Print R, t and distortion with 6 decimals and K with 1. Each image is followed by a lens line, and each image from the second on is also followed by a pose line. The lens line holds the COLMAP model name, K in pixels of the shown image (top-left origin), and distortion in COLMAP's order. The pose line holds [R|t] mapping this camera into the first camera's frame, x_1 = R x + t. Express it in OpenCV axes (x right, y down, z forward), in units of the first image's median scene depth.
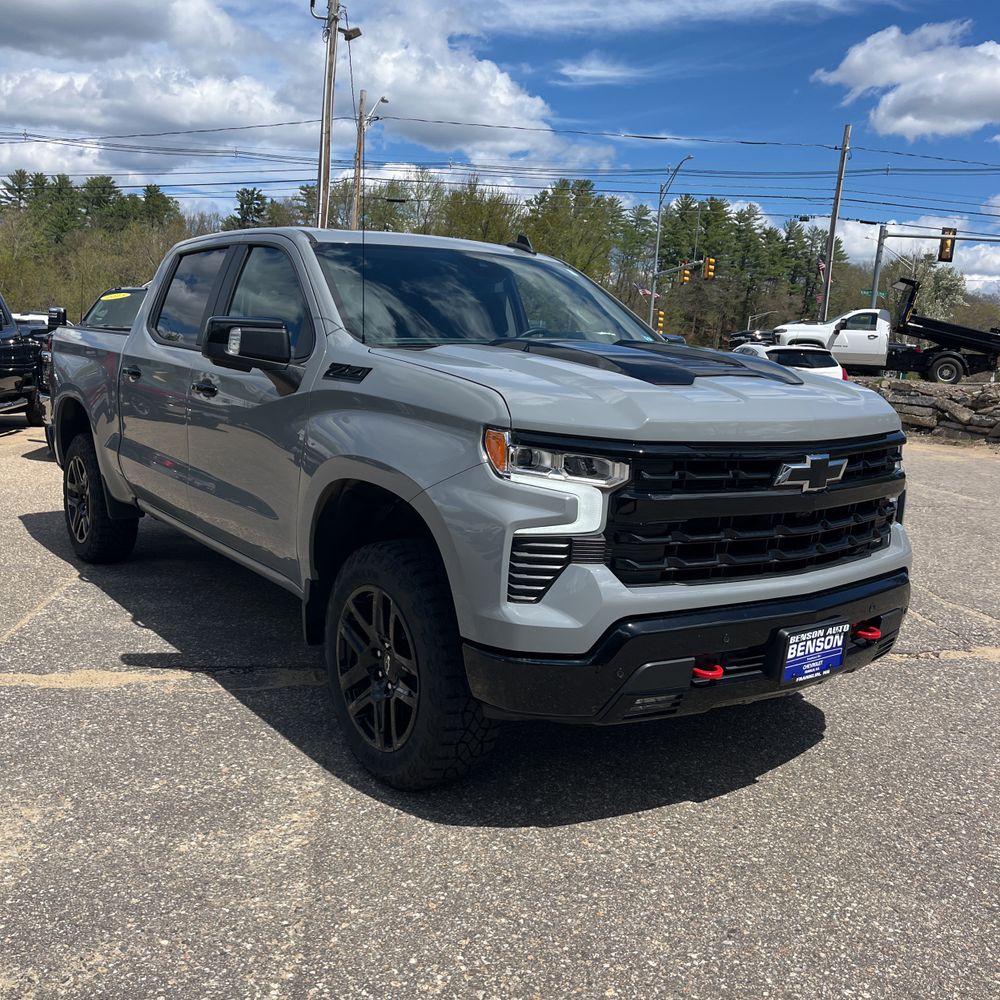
lens RADIAL K [[994.8, 0, 505.2], [0, 994.8, 549.8], [0, 0, 1]] dist [0.017622, -0.031379]
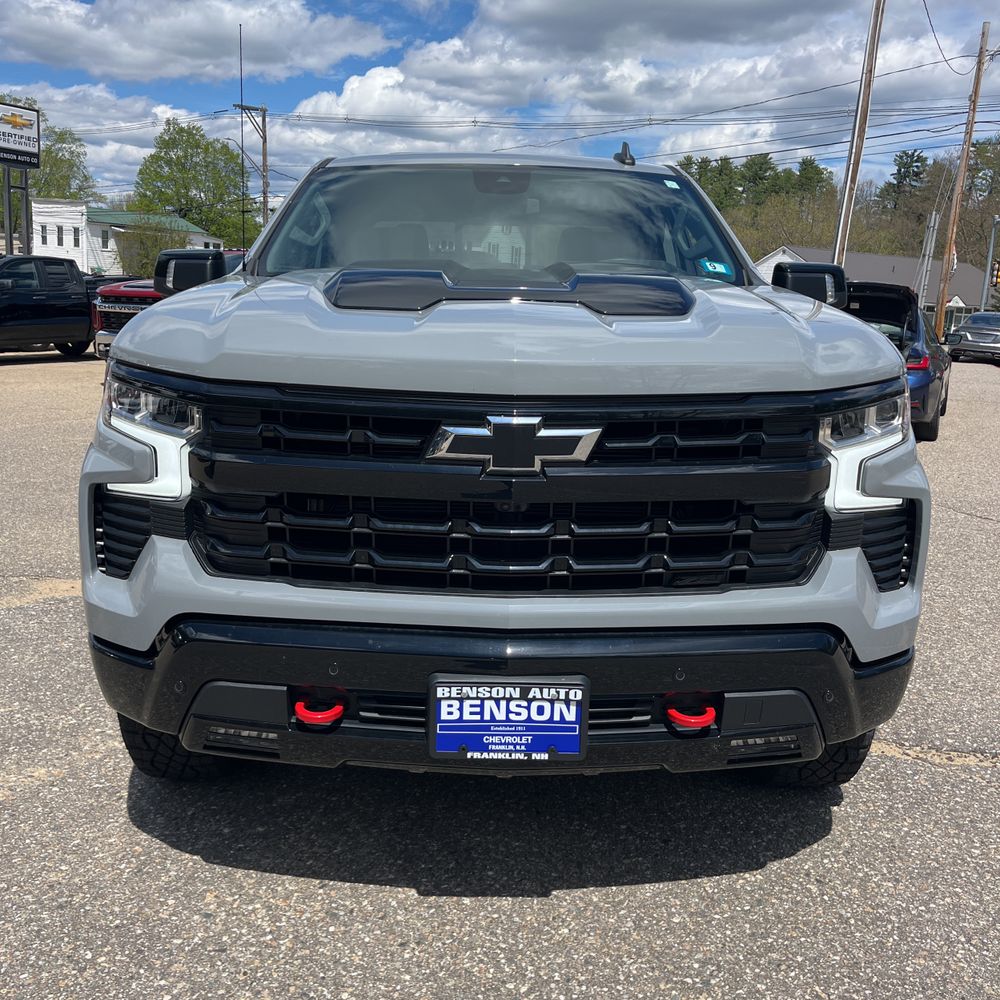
lens RADIAL K [[1002.3, 0, 498.6], [0, 1002.3, 515.5], [0, 0, 1]] dist [0.037403, -0.017237]
pose [[0.817249, 0.105696, -0.566509, 0.668892], [-0.110596, 0.993530, 0.025821, -0.046675], [0.565573, 0.041551, 0.823651, 0.455711]]
